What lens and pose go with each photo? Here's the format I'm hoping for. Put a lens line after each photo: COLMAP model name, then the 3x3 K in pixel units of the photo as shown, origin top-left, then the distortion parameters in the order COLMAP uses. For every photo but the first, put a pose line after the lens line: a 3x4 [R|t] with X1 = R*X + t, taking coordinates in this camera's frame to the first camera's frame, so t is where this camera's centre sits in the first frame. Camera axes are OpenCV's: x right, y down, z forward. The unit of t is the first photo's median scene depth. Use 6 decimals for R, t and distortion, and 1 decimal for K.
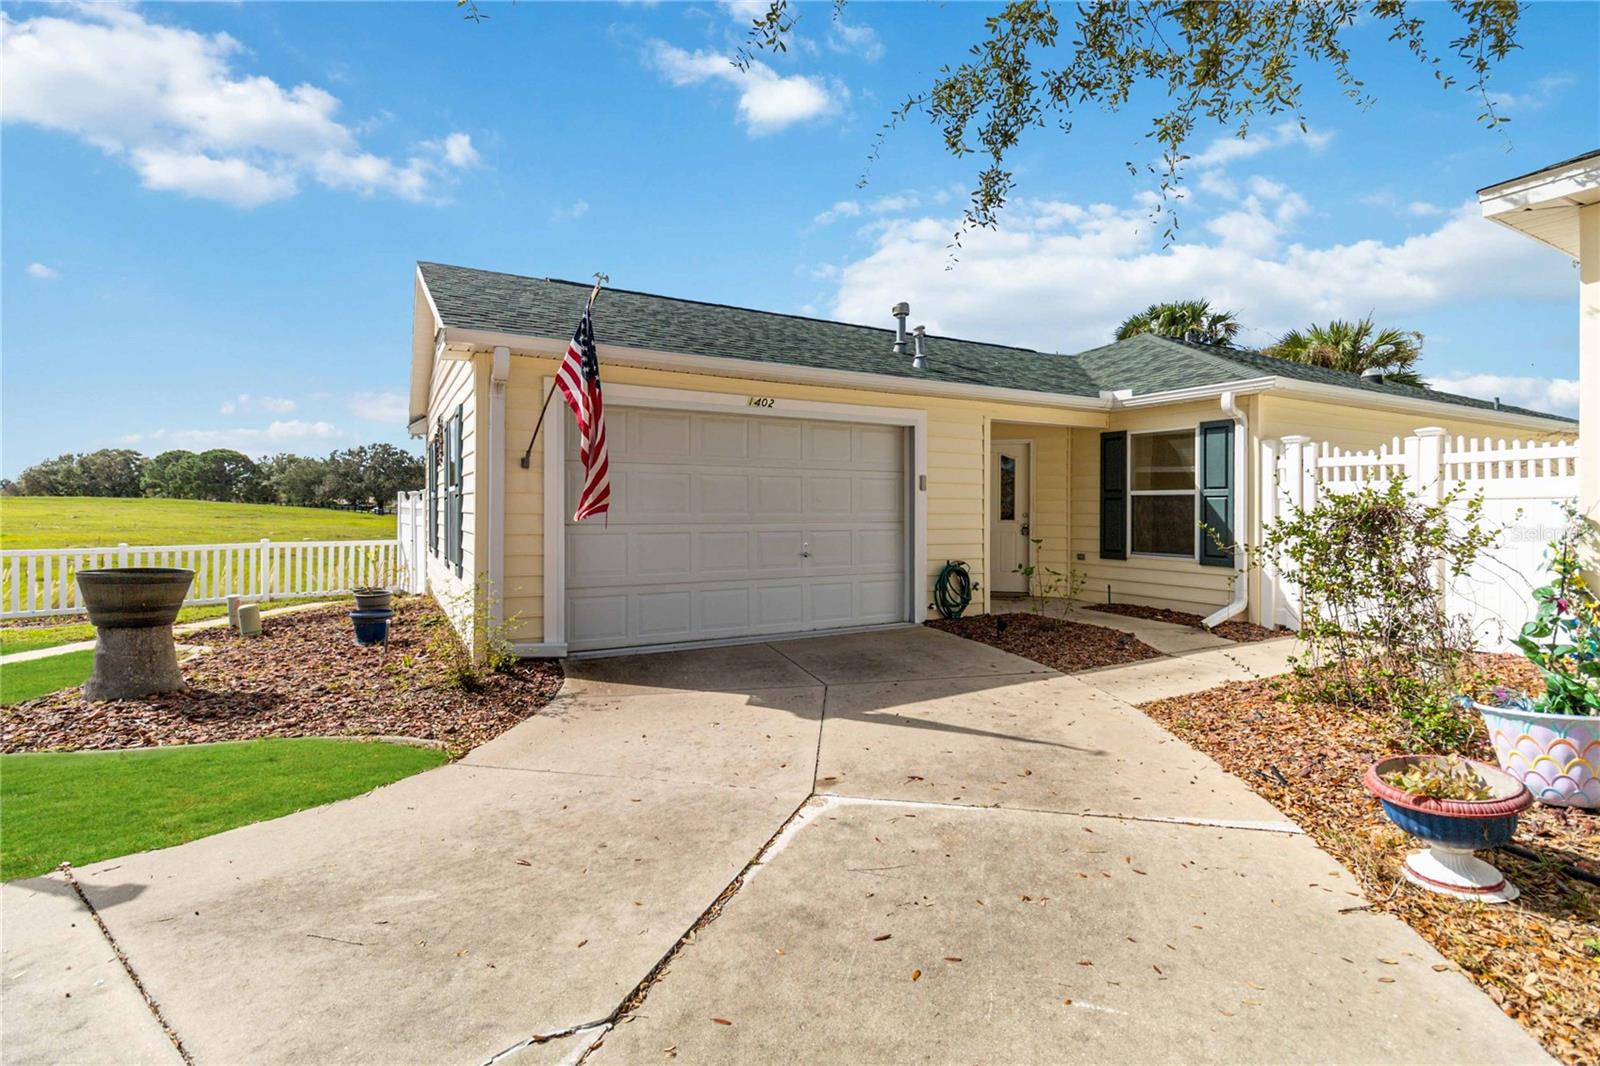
lens RADIAL K [[742.7, 0, 798.4], [0, 742.7, 499.3], [0, 0, 1]] dist [-0.000636, 0.000050]
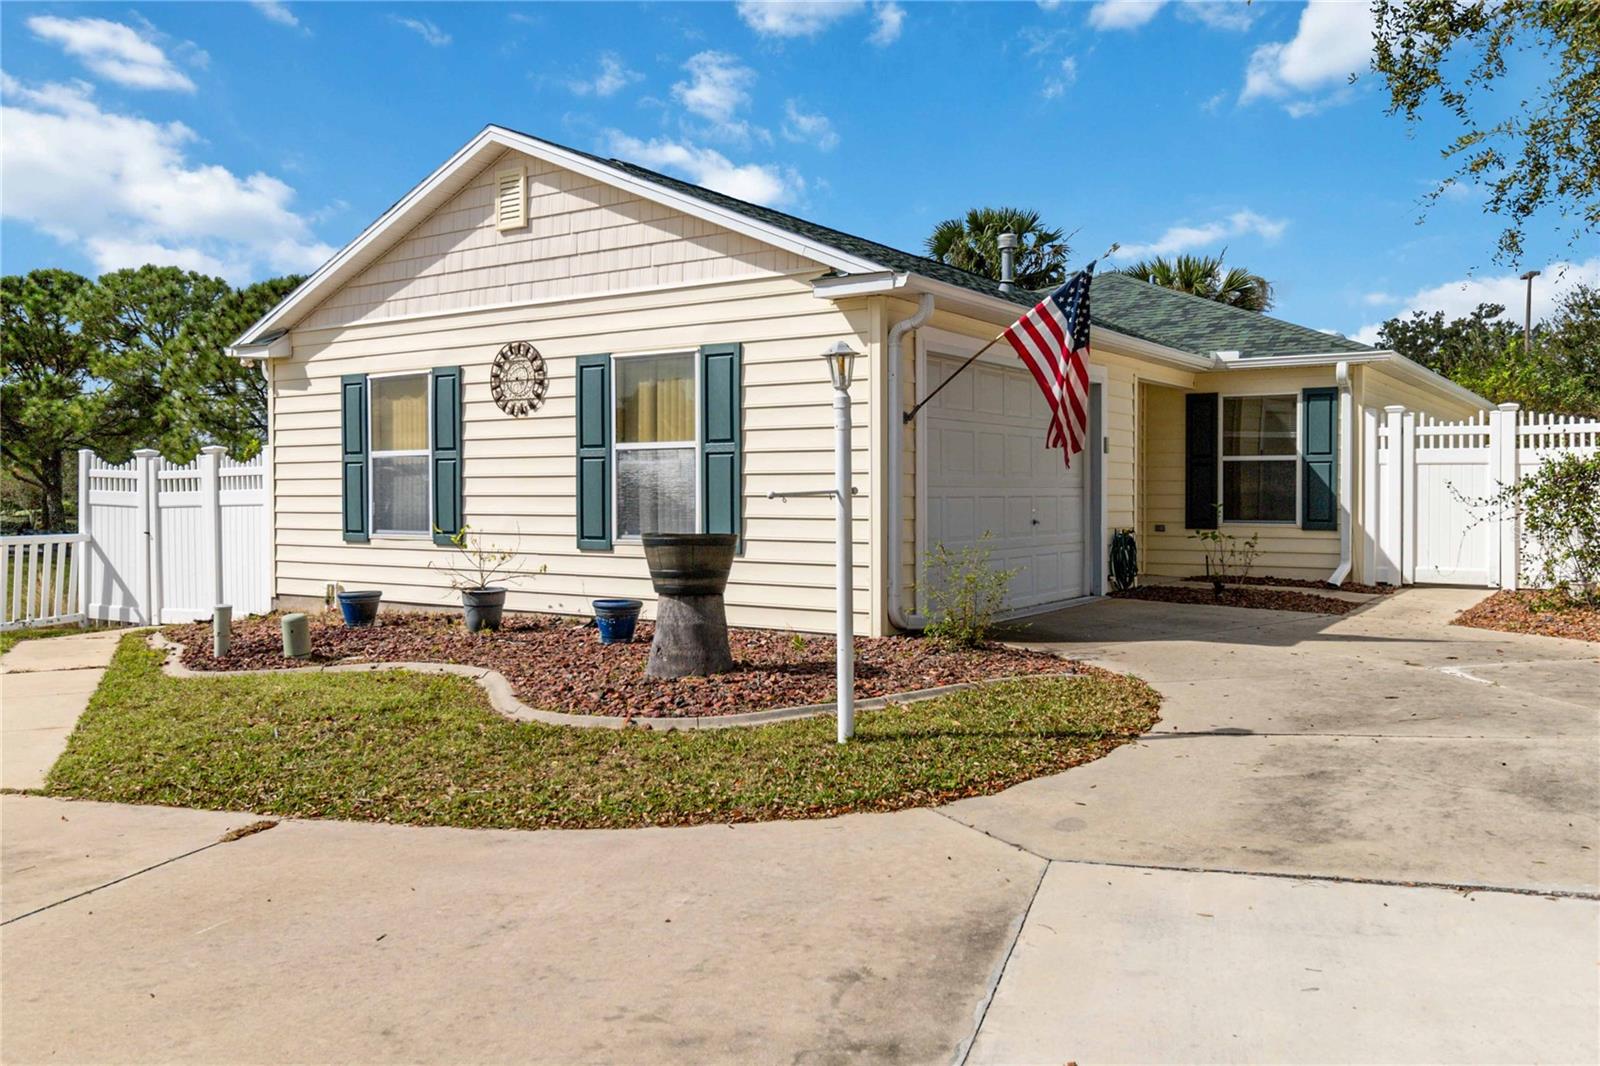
lens RADIAL K [[1277.5, 0, 797.8], [0, 1277.5, 515.2], [0, 0, 1]] dist [0.002845, -0.001566]
pose [[0.894430, -0.012846, 0.447023, -0.857031], [-0.000830, 0.999538, 0.030383, 0.016189], [-0.447207, -0.027547, 0.894006, -0.250546]]
